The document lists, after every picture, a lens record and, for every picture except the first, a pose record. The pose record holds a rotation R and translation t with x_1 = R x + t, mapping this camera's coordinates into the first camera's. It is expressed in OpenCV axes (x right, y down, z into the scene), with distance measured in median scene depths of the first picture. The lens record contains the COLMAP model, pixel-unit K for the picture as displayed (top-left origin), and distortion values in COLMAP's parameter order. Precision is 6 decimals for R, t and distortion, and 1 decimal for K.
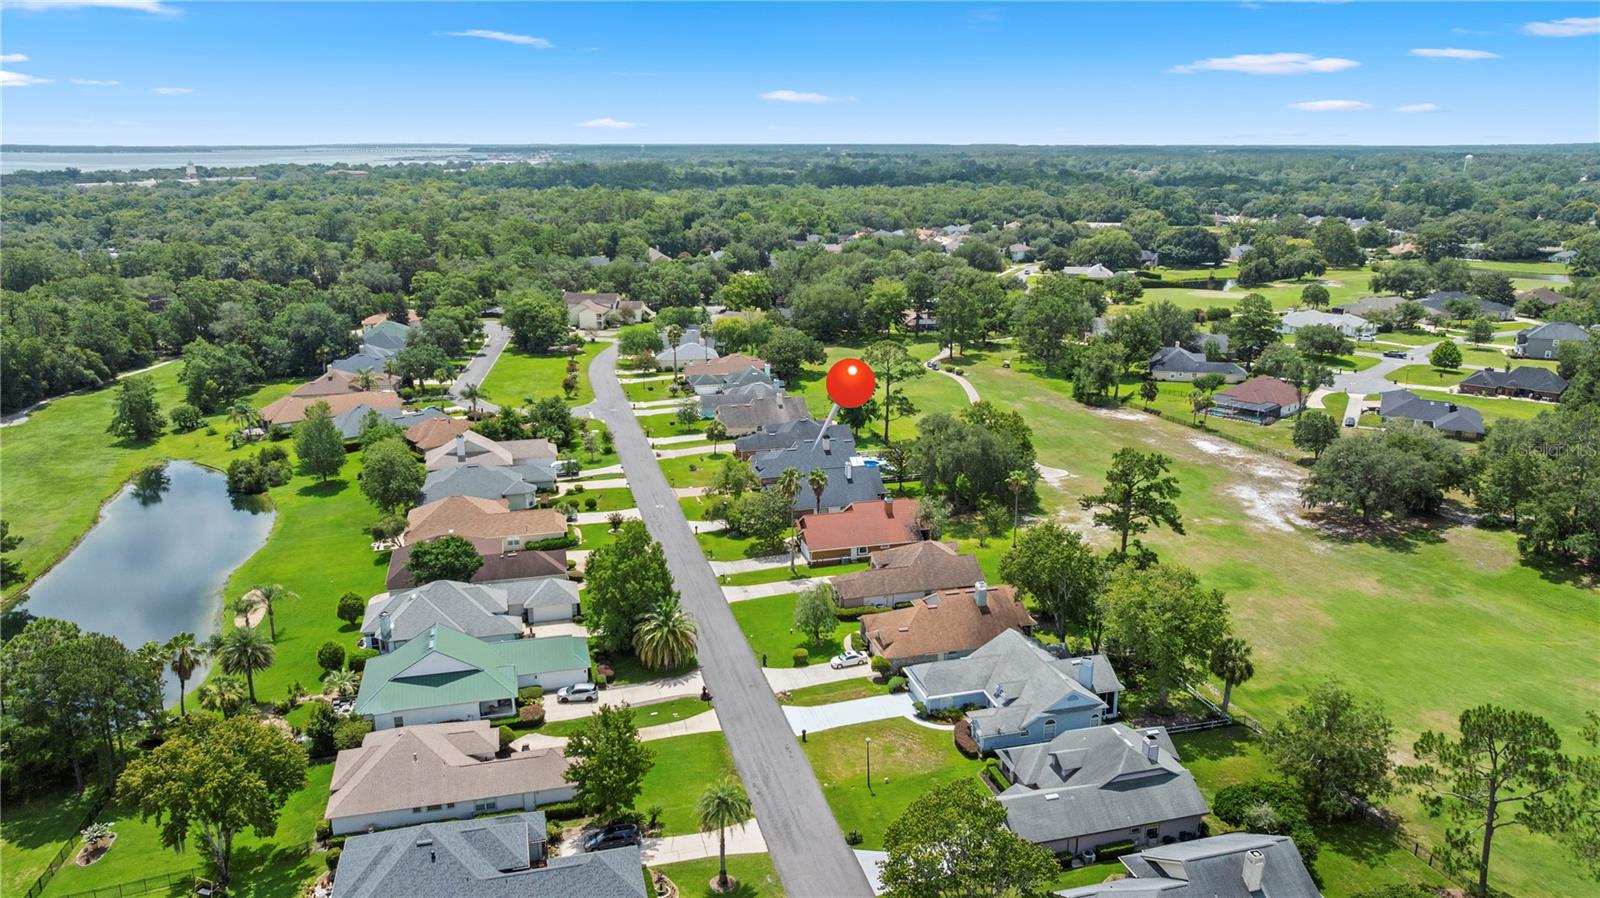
lens RADIAL K [[1112.1, 0, 800.0], [0, 1112.1, 449.0], [0, 0, 1]] dist [-0.016102, -0.001228]
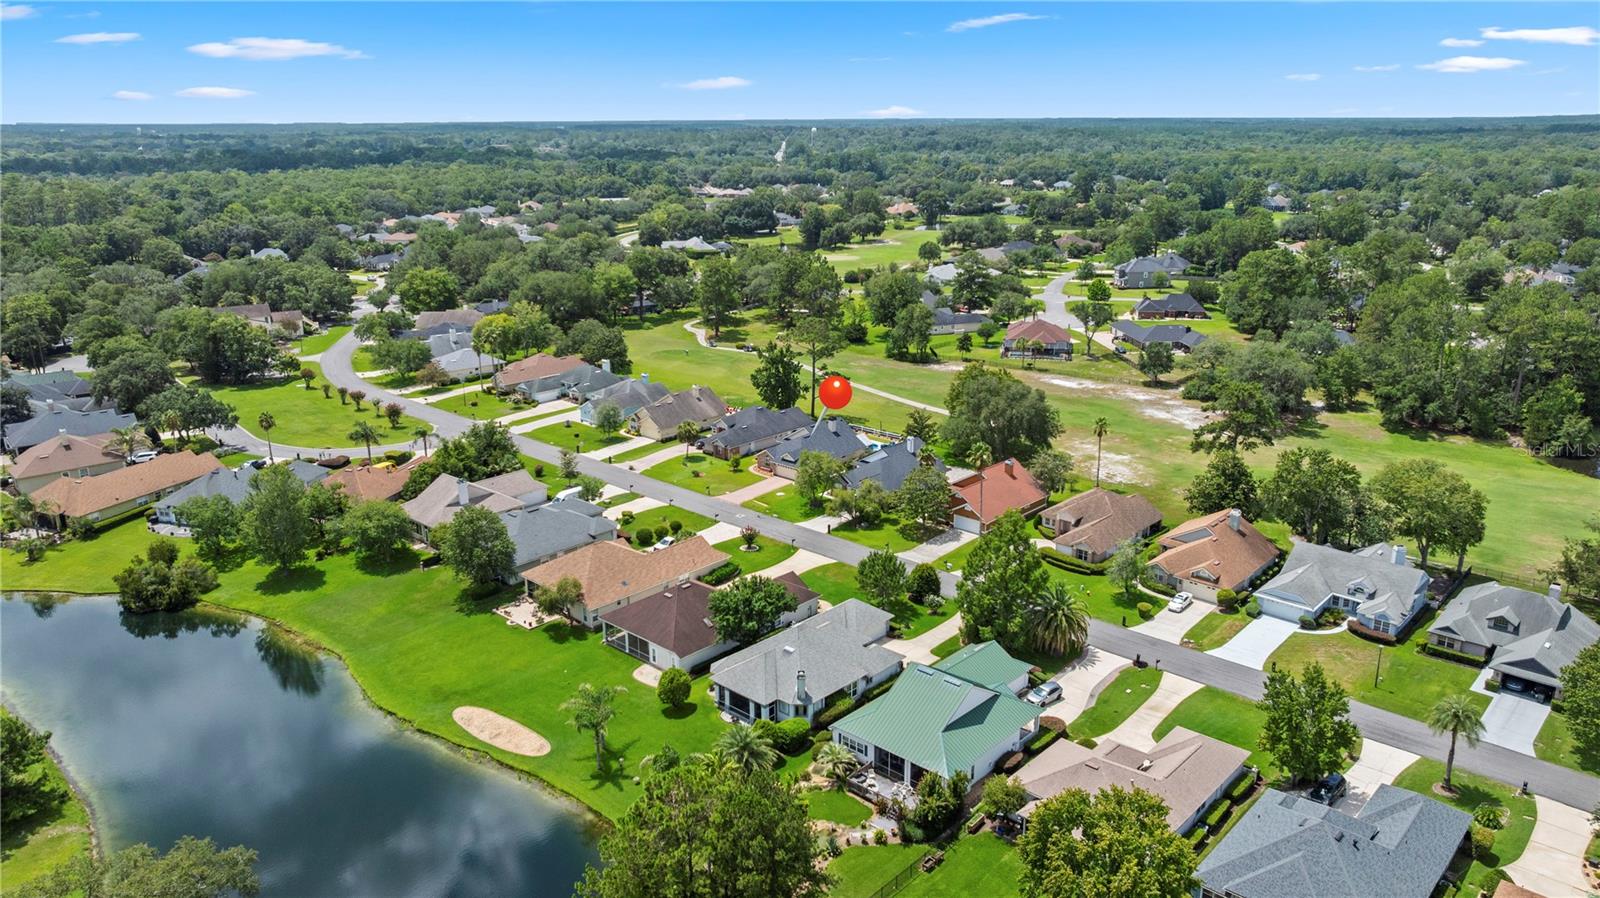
lens RADIAL K [[1126.8, 0, 796.1], [0, 1126.8, 466.6], [0, 0, 1]] dist [-0.015826, 0.003367]
pose [[0.837828, -0.162003, 0.521344, -0.286611], [0.146149, 0.986659, 0.071726, -0.024209], [-0.526008, 0.016100, 0.850327, 0.094676]]
